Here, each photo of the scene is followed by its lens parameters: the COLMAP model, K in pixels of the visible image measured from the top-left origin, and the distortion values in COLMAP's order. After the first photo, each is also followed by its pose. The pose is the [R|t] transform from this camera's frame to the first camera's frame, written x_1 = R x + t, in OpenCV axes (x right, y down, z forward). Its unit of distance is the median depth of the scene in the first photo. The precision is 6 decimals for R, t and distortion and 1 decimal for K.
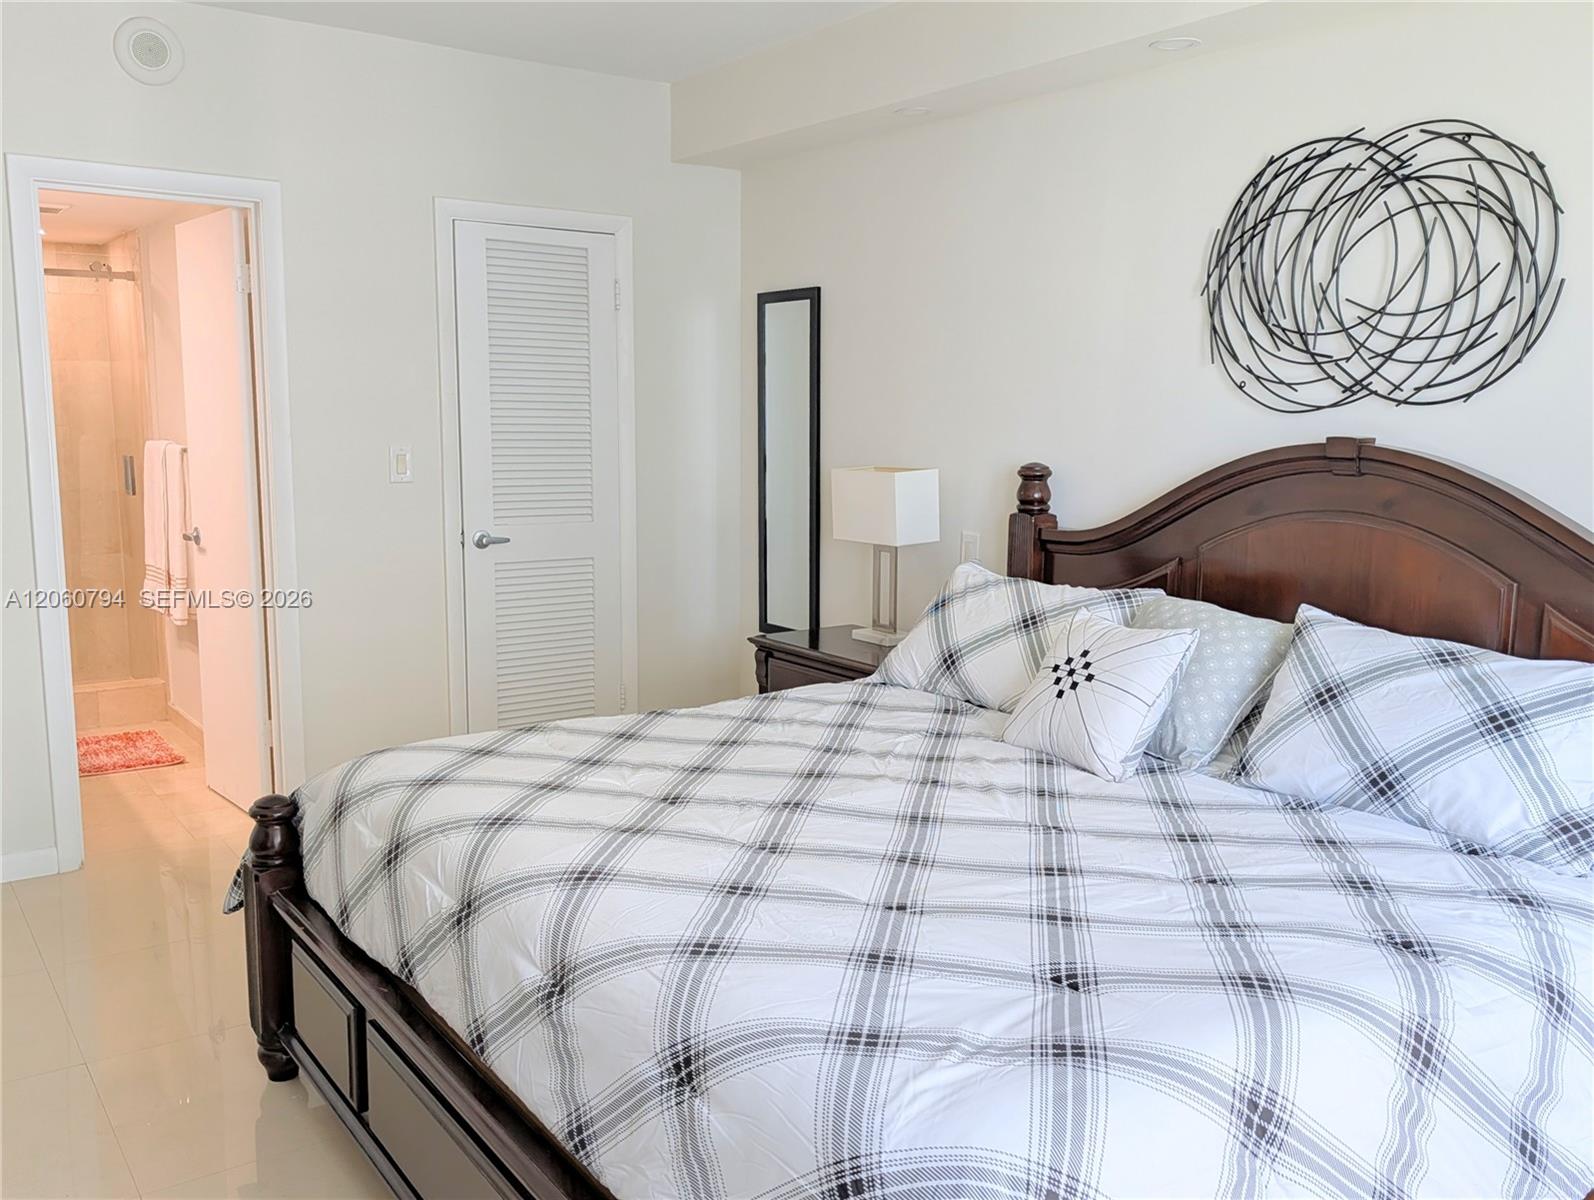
lens RADIAL K [[1327.3, 0, 797.0], [0, 1327.3, 600.0], [0, 0, 1]] dist [0.069658, 0.001510]
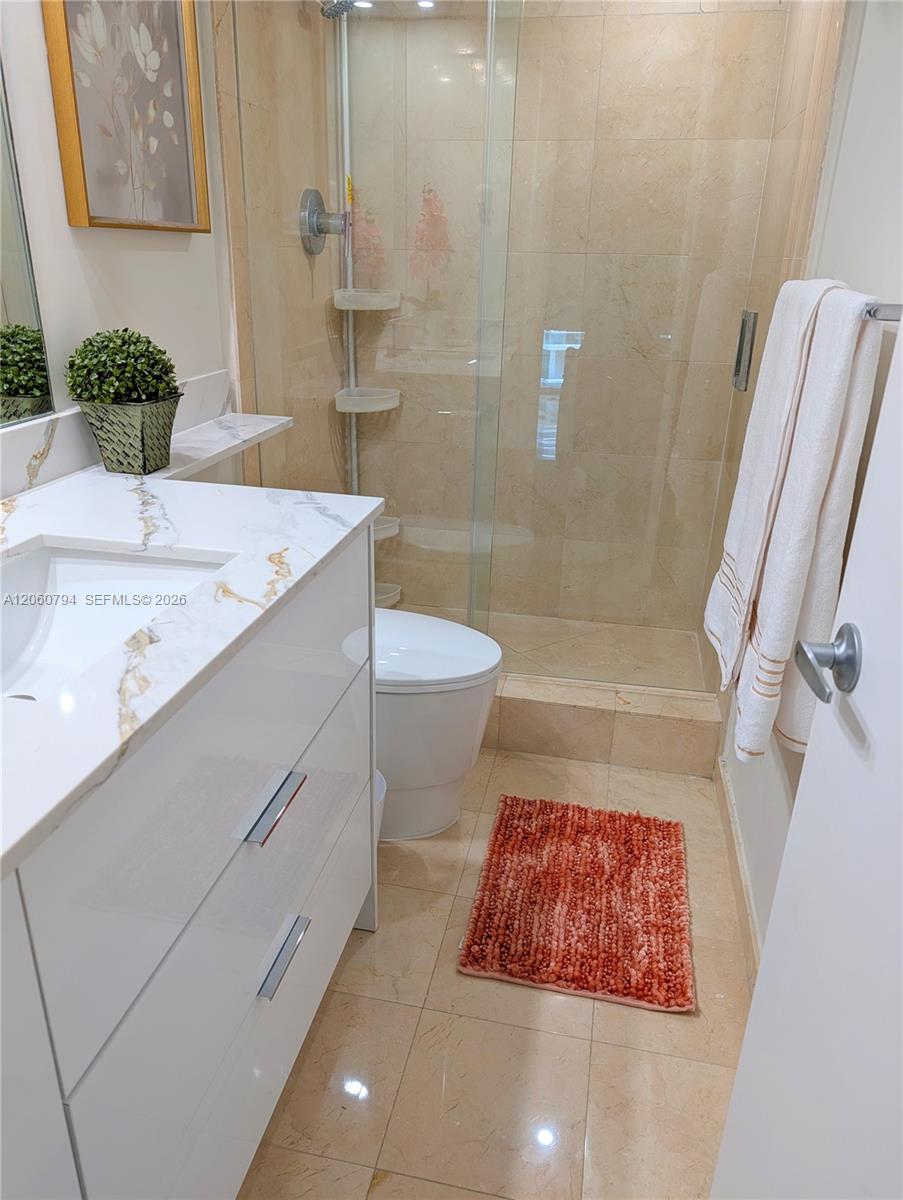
lens RADIAL K [[837.0, 0, 451.5], [0, 837.0, 600.0], [0, 0, 1]] dist [0.067957, 0.000858]
pose [[0.682960, 0.292878, -0.669170, -0.787737], [-0.133238, 0.950679, 0.280103, -0.191972], [0.718202, -0.102140, 0.688298, 1.677381]]
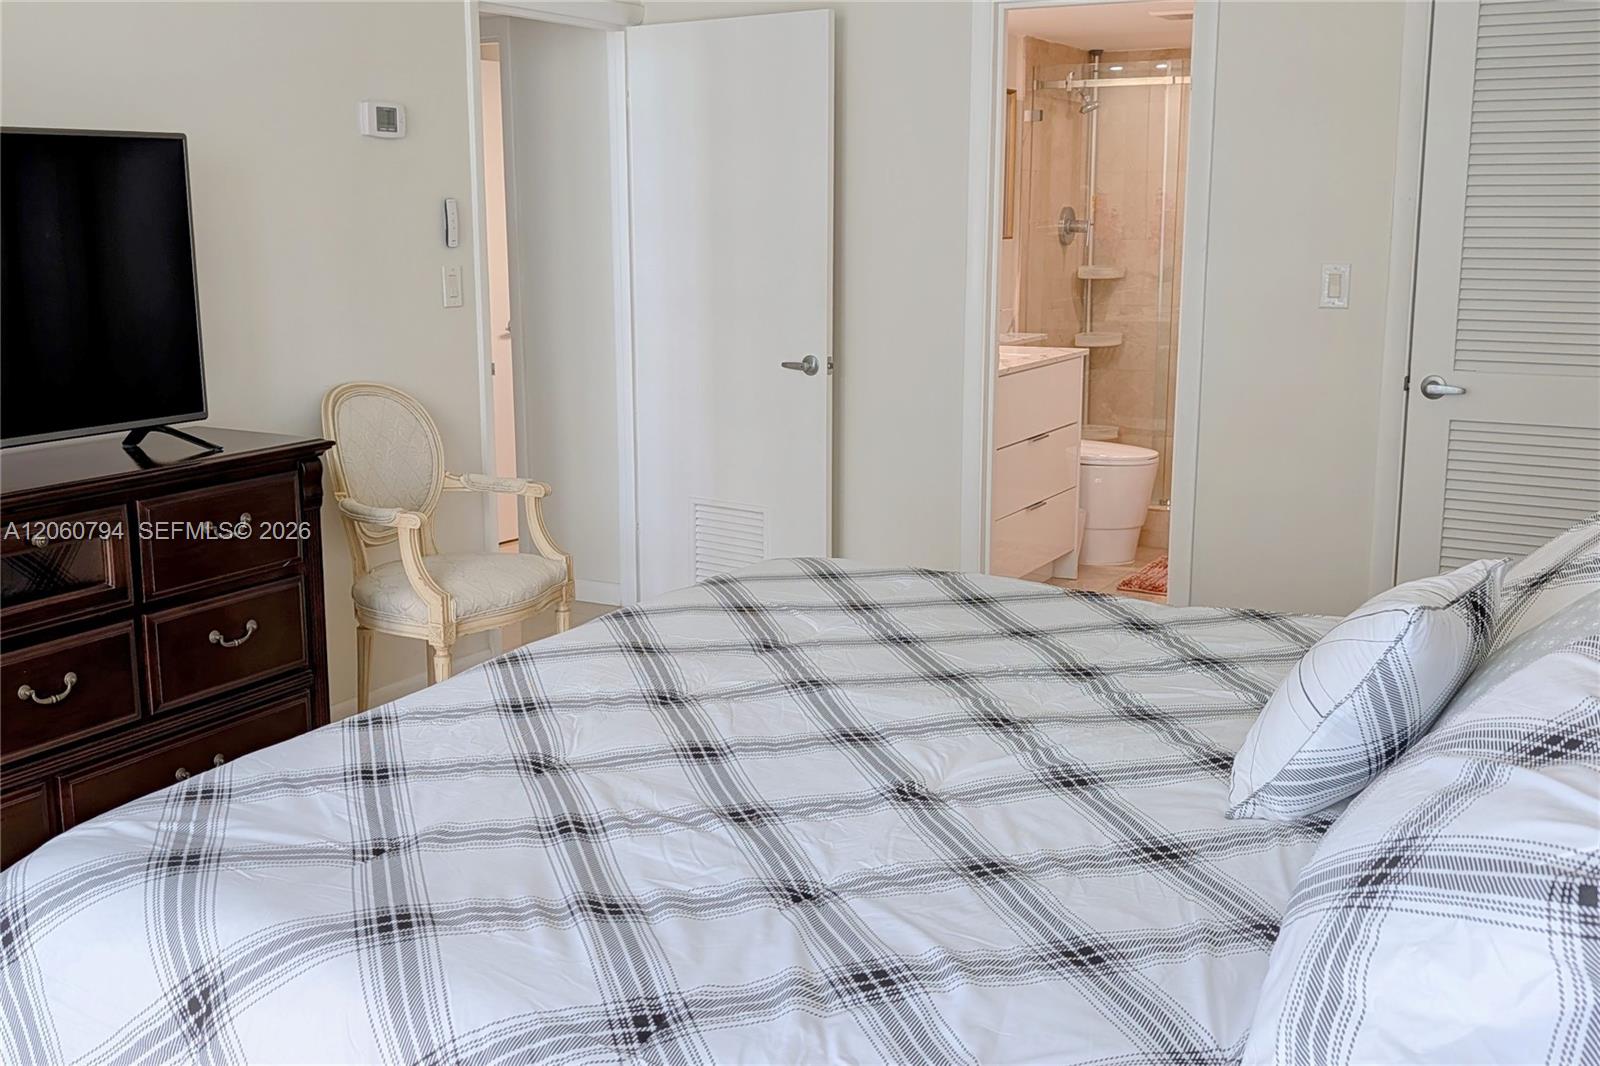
lens RADIAL K [[1602.1, 0, 800.0], [0, 1602.1, 533.0], [0, 0, 1]] dist [0.053905, 0.003466]
pose [[0.419108, 0.168744, -0.892118, 0.900103], [-0.122994, 0.984072, 0.128355, -0.071235], [0.899567, 0.055931, 0.433187, 0.555372]]
